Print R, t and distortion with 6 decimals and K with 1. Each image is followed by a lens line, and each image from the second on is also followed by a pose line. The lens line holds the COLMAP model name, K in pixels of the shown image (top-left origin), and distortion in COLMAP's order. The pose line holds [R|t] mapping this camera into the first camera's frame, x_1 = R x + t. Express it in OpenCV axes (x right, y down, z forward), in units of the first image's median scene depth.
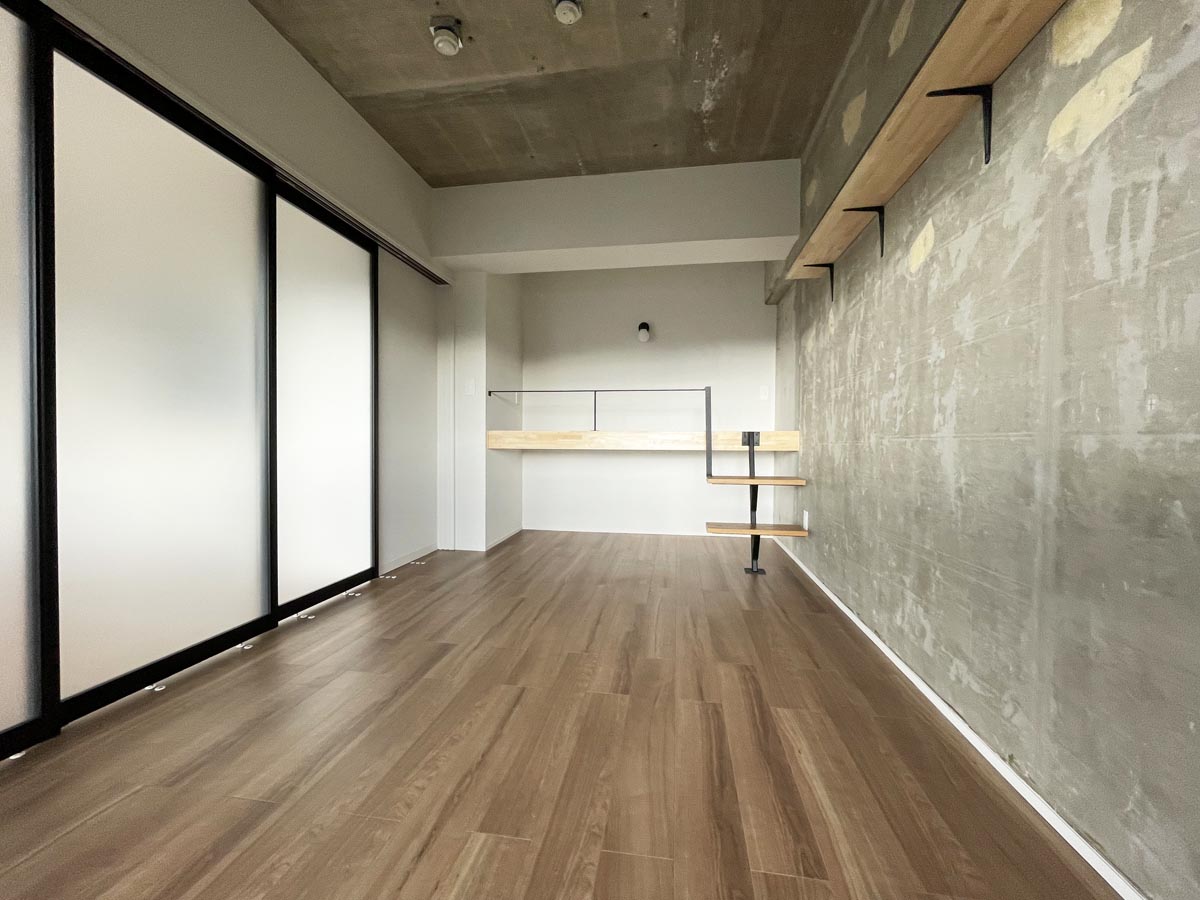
lens RADIAL K [[485.4, 0, 599.1], [0, 485.4, 450.3], [0, 0, 1]] dist [-0.000893, -0.000076]
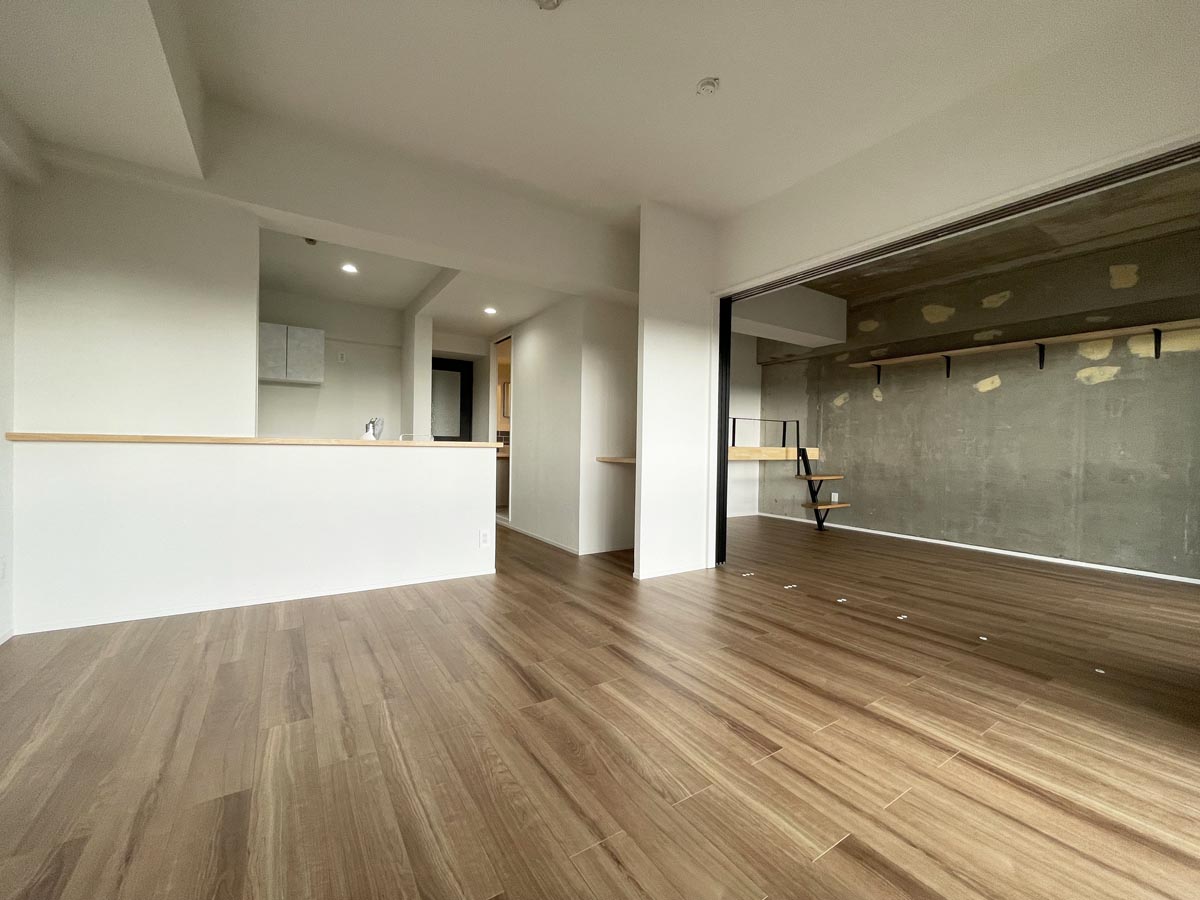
lens RADIAL K [[485.4, 0, 599.1], [0, 485.4, 450.3], [0, 0, 1]] dist [-0.000893, -0.000076]
pose [[0.744426, -0.001942, 0.667702, -1.611986], [0.002440, 0.999997, 0.000187, -0.040109], [-0.667700, 0.001490, 0.744429, 0.279743]]
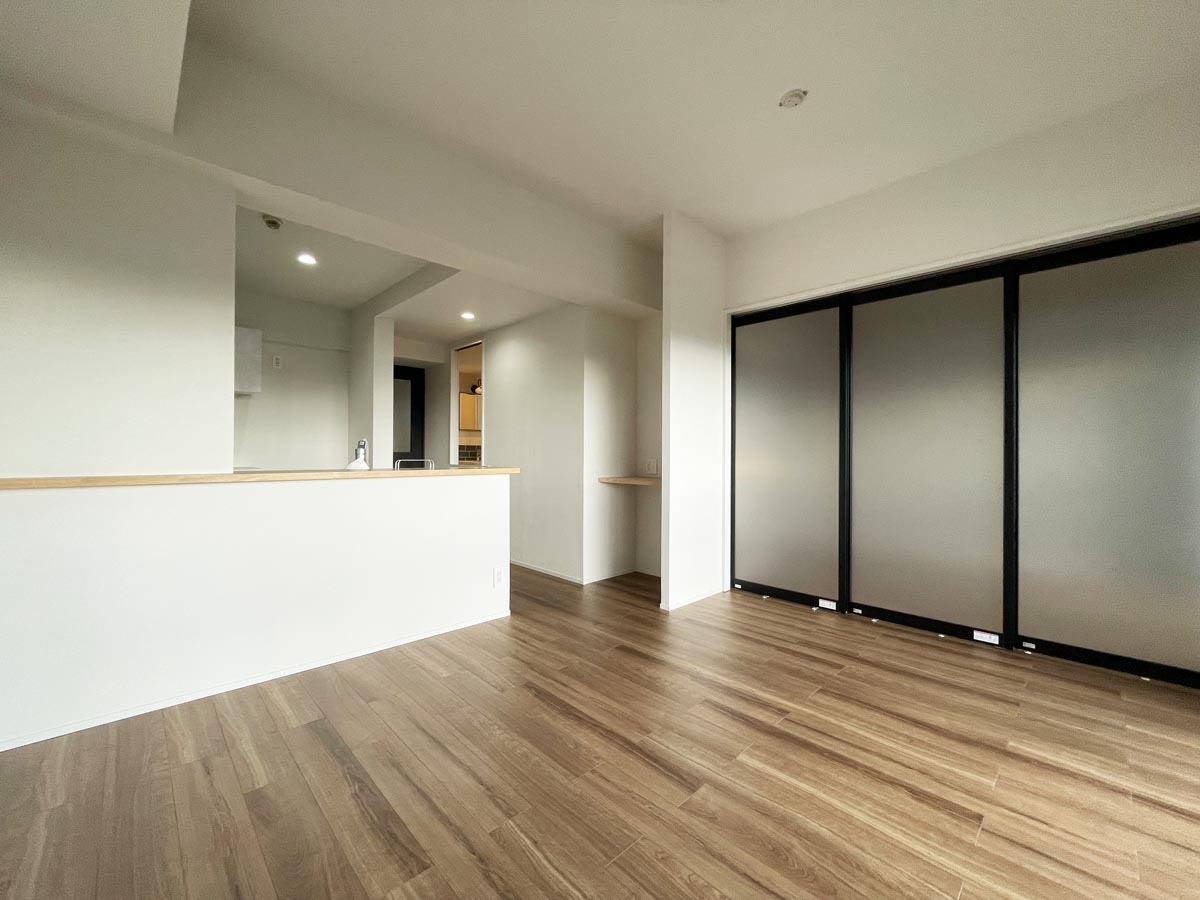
lens RADIAL K [[485.4, 0, 599.1], [0, 485.4, 450.3], [0, 0, 1]] dist [-0.000893, -0.000076]
pose [[0.598434, -0.004085, 0.801162, -1.738506], [0.014411, 0.999880, -0.005666, -0.089816], [-0.801042, 0.014936, 0.598421, 0.553828]]
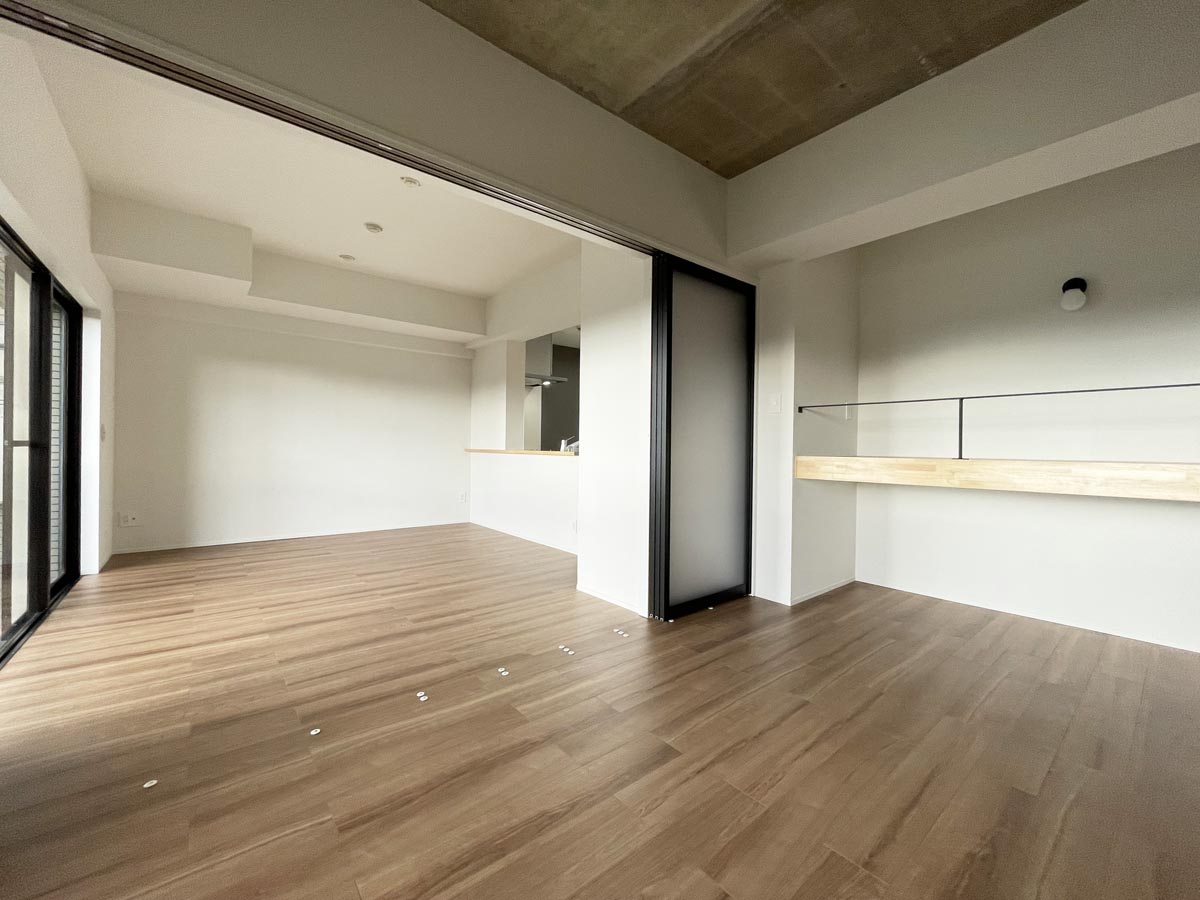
lens RADIAL K [[485.4, 0, 599.1], [0, 485.4, 450.3], [0, 0, 1]] dist [-0.000893, -0.000076]
pose [[0.747428, 0.007222, -0.664304, 0.082310], [-0.020428, 0.999718, -0.012115, -0.045995], [0.664029, 0.022626, 0.747364, 0.248513]]
